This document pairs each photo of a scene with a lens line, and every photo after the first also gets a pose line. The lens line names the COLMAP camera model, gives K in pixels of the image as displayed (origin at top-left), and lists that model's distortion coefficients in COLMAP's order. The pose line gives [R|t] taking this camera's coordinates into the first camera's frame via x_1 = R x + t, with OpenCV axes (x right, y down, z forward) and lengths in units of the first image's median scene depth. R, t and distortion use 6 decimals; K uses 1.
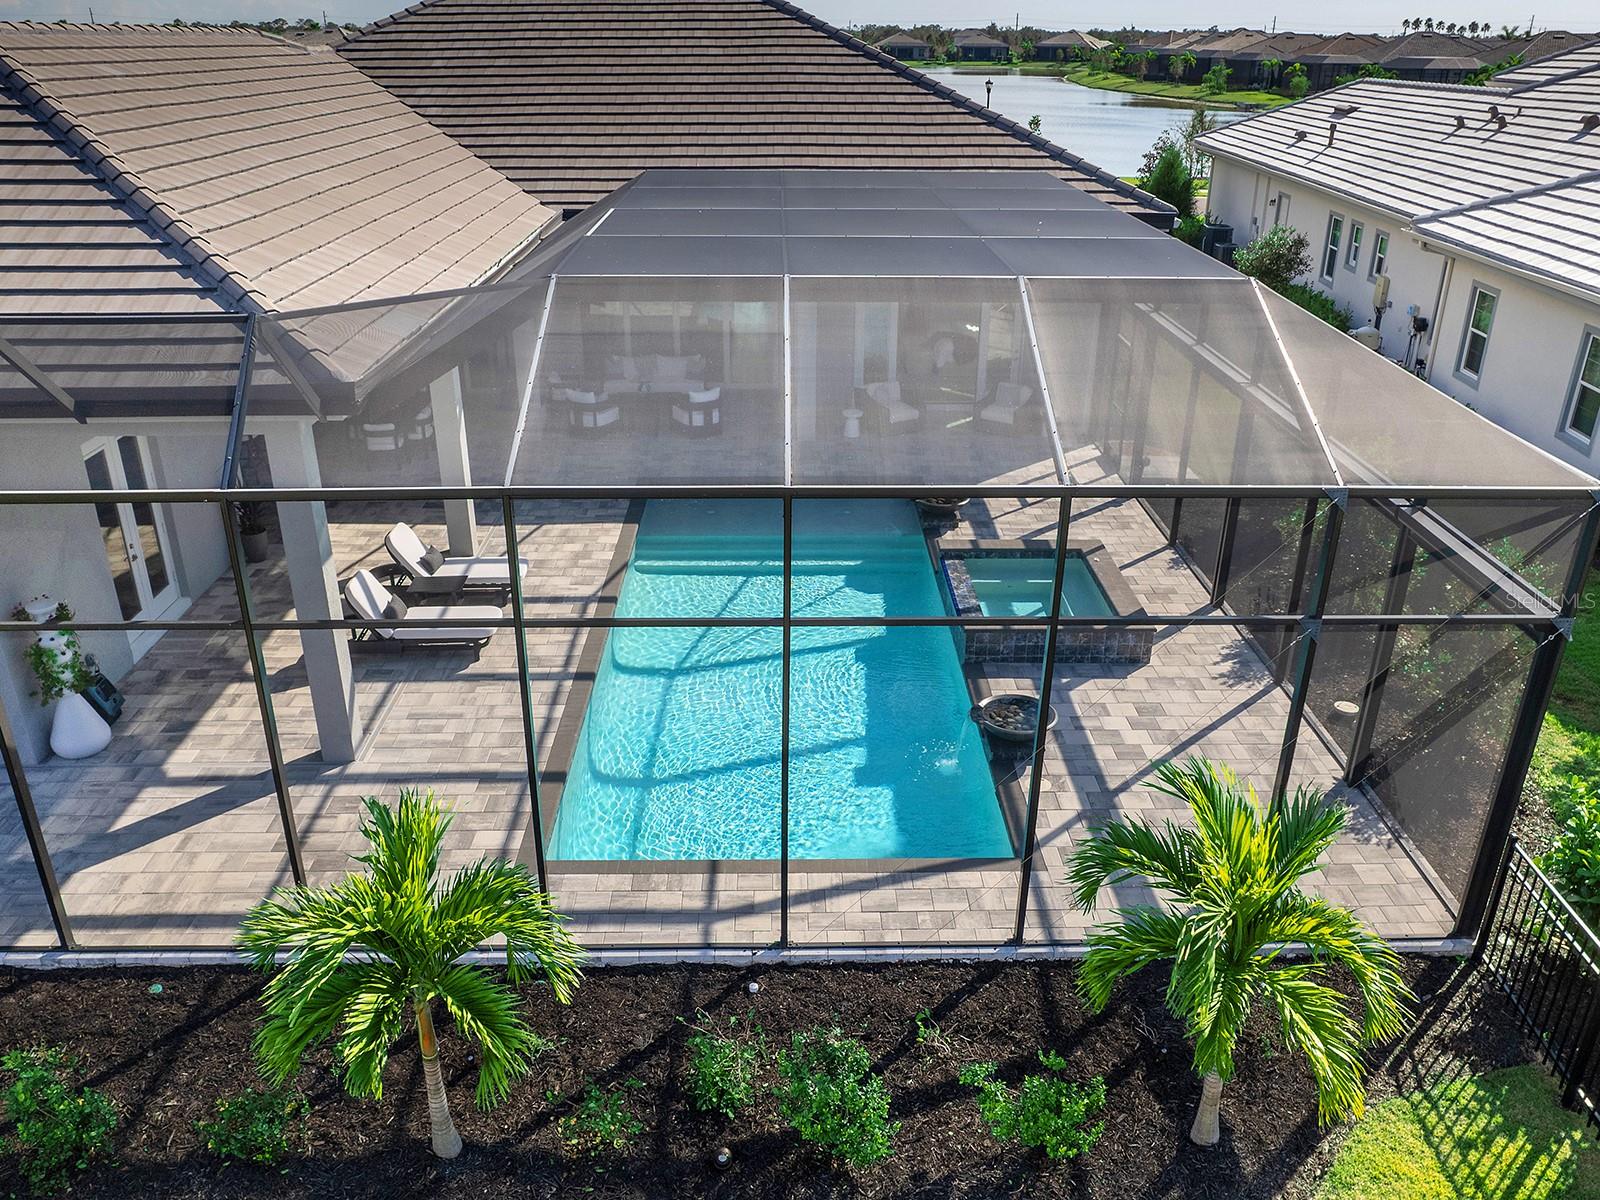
lens RADIAL K [[1205.0, 0, 800.0], [0, 1205.0, 600.0], [0, 0, 1]] dist [-0.002349, -0.093485]
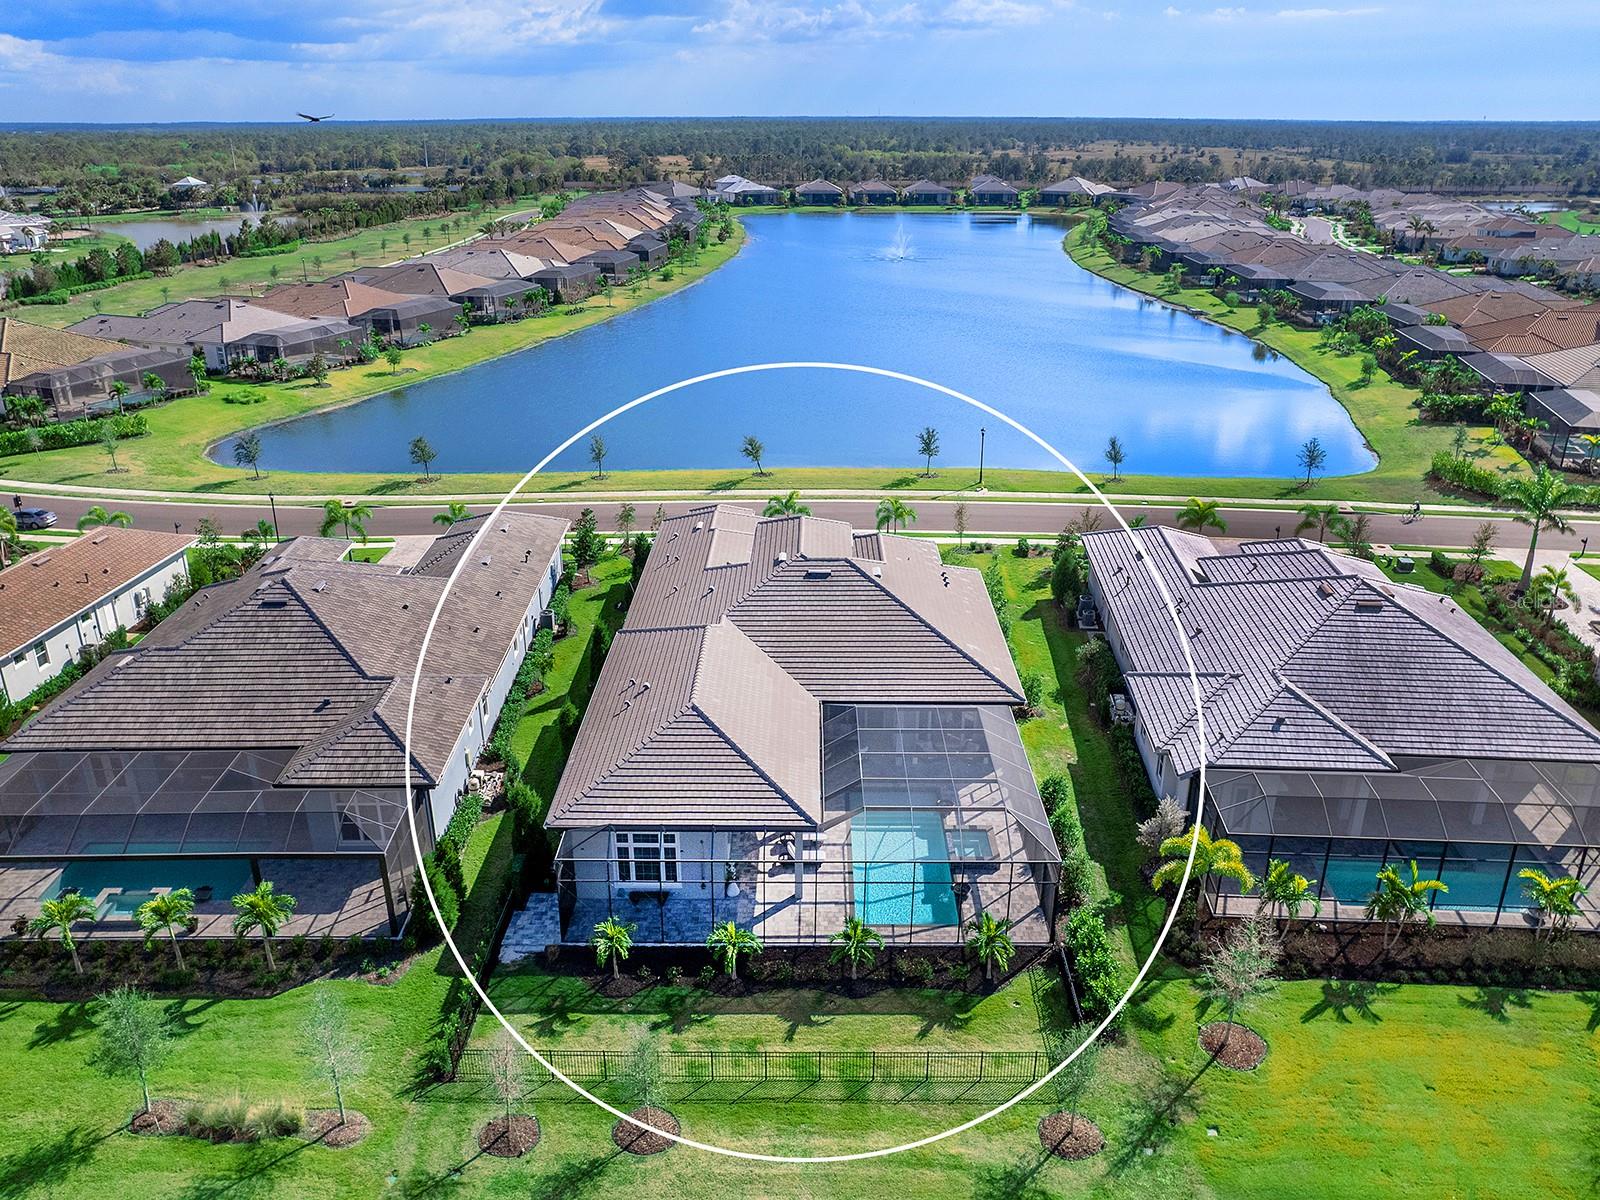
lens RADIAL K [[1128.8, 0, 800.0], [0, 1128.8, 600.0], [0, 0, 1]] dist [-0.040887, 0.006079]
pose [[0.999615, 0.003171, -0.027547, -0.319244], [-0.003958, 0.999583, -0.028594, -0.915280], [0.027445, 0.028692, 0.999211, -3.402063]]
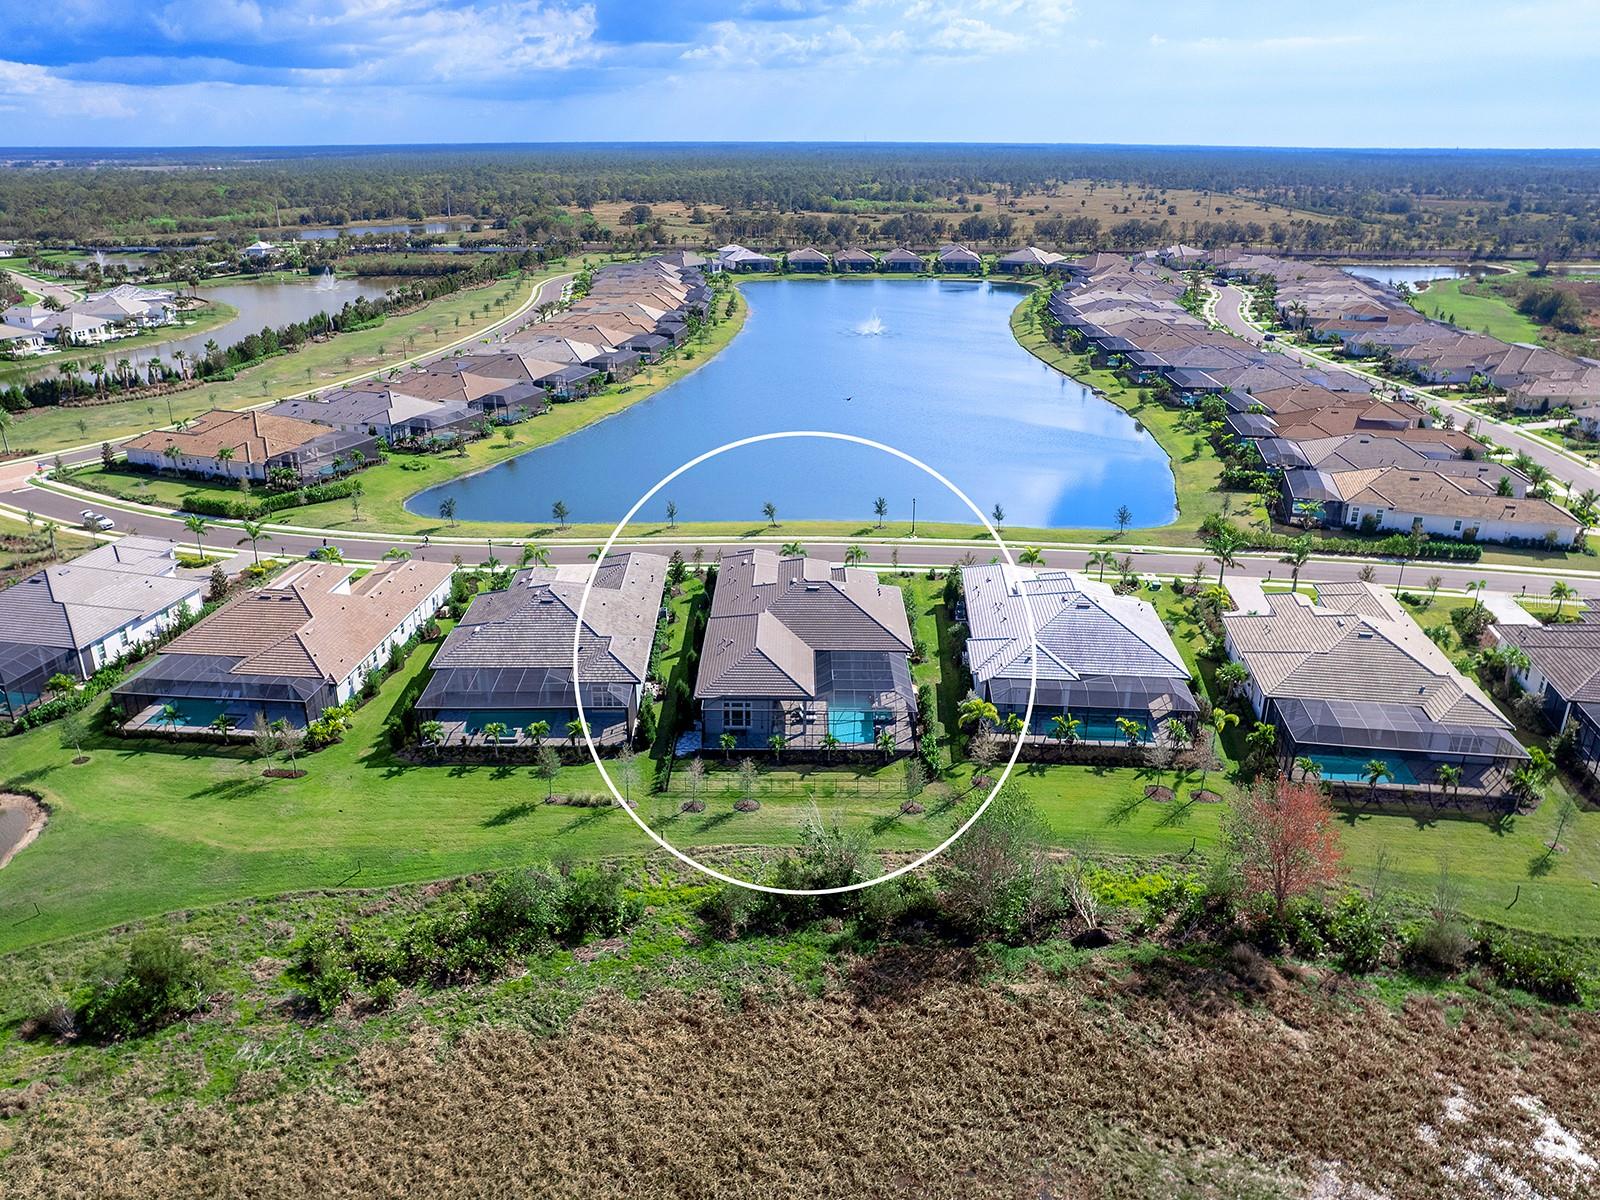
lens RADIAL K [[1128.8, 0, 800.0], [0, 1128.8, 600.0], [0, 0, 1]] dist [-0.040887, 0.006079]
pose [[0.999867, 0.008240, -0.014065, -0.353444], [-0.008849, 0.999001, -0.043809, -0.597340], [0.013690, 0.043927, 0.998941, -9.057244]]
